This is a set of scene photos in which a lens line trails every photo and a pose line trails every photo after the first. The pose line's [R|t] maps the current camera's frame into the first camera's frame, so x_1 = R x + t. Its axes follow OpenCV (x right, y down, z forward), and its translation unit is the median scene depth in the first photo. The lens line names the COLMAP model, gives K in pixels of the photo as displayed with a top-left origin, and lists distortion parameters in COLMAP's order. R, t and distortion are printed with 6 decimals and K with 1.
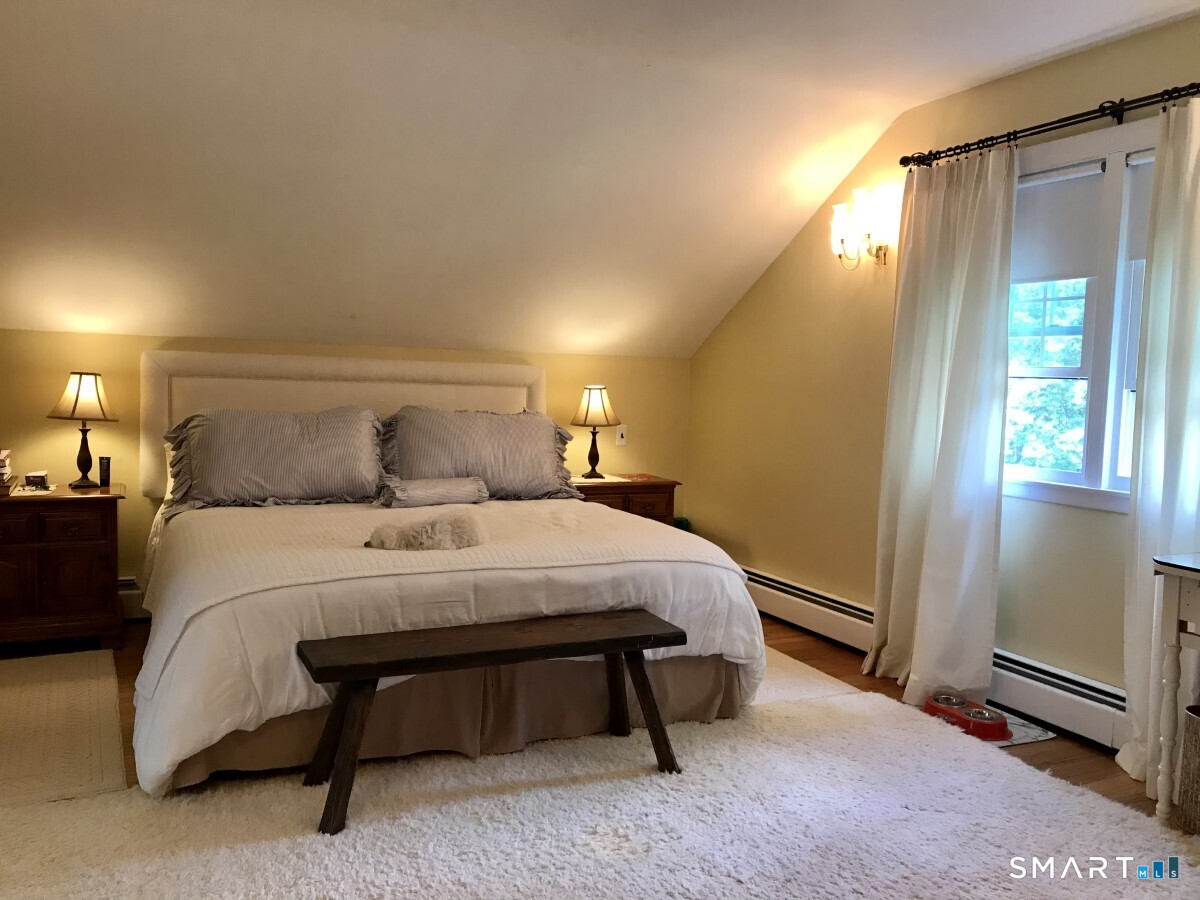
lens RADIAL K [[996.7, 0, 595.9], [0, 996.7, 449.8], [0, 0, 1]] dist [0.045214, -0.007429]
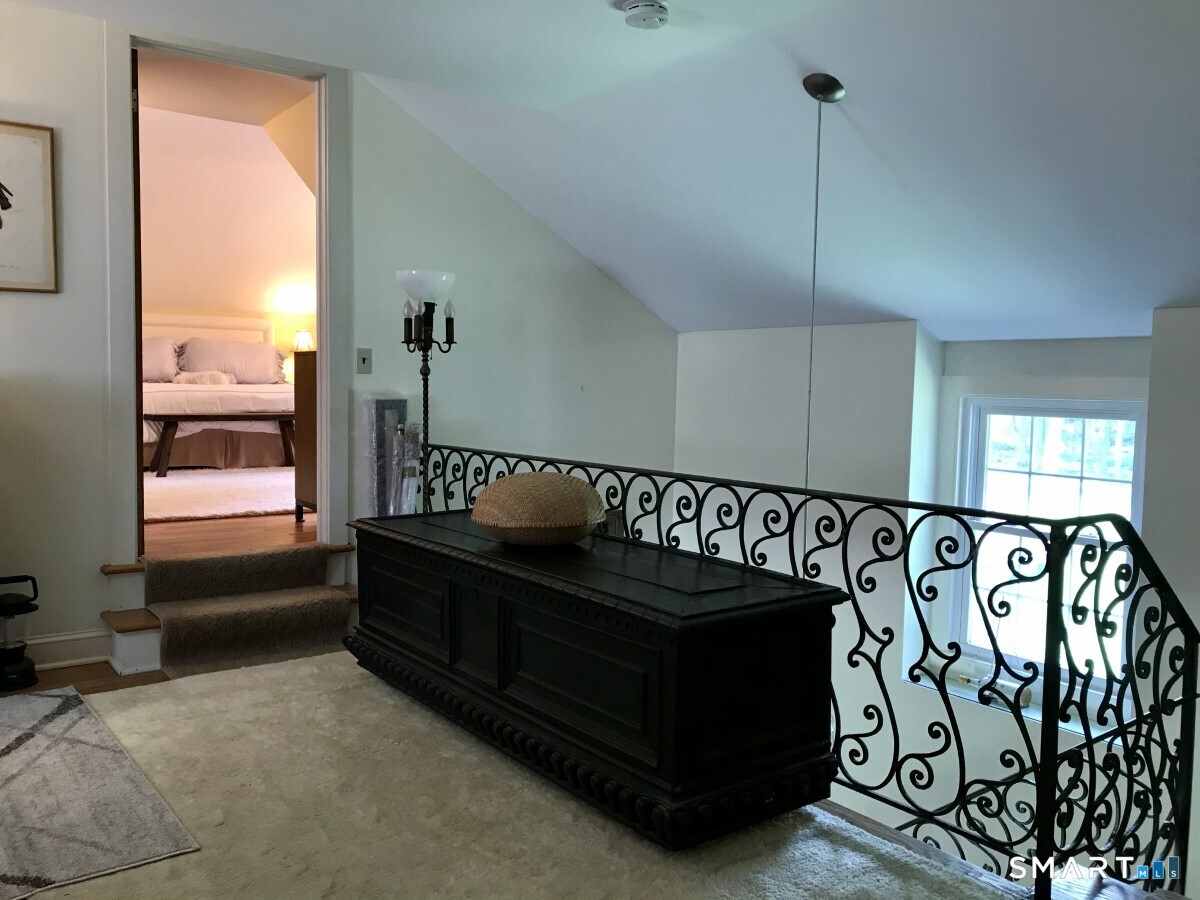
lens RADIAL K [[996.7, 0, 599.2], [0, 996.7, 445.1], [0, 0, 1]] dist [0.045214, -0.007429]
pose [[0.982016, -0.023125, 0.187374, 0.251910], [0.022451, 0.999732, 0.005718, 0.201368], [-0.187456, -0.001408, 0.982272, -1.216836]]
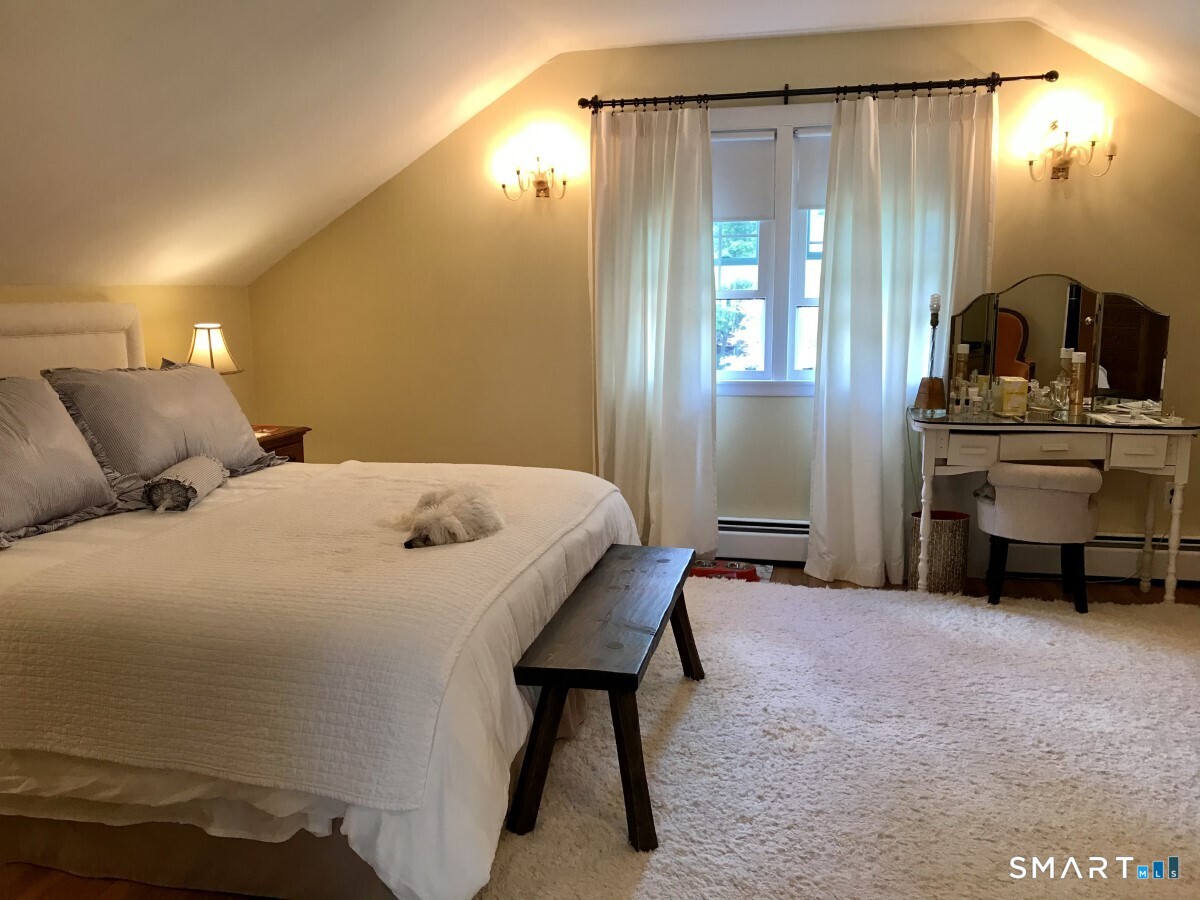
lens RADIAL K [[996.7, 0, 595.4], [0, 996.7, 452.8], [0, 0, 1]] dist [0.045214, -0.007429]
pose [[0.606666, -0.158138, 0.779069, -0.670603], [0.086762, 0.987331, 0.132850, -0.062298], [-0.790208, -0.013002, 0.612701, 0.357835]]
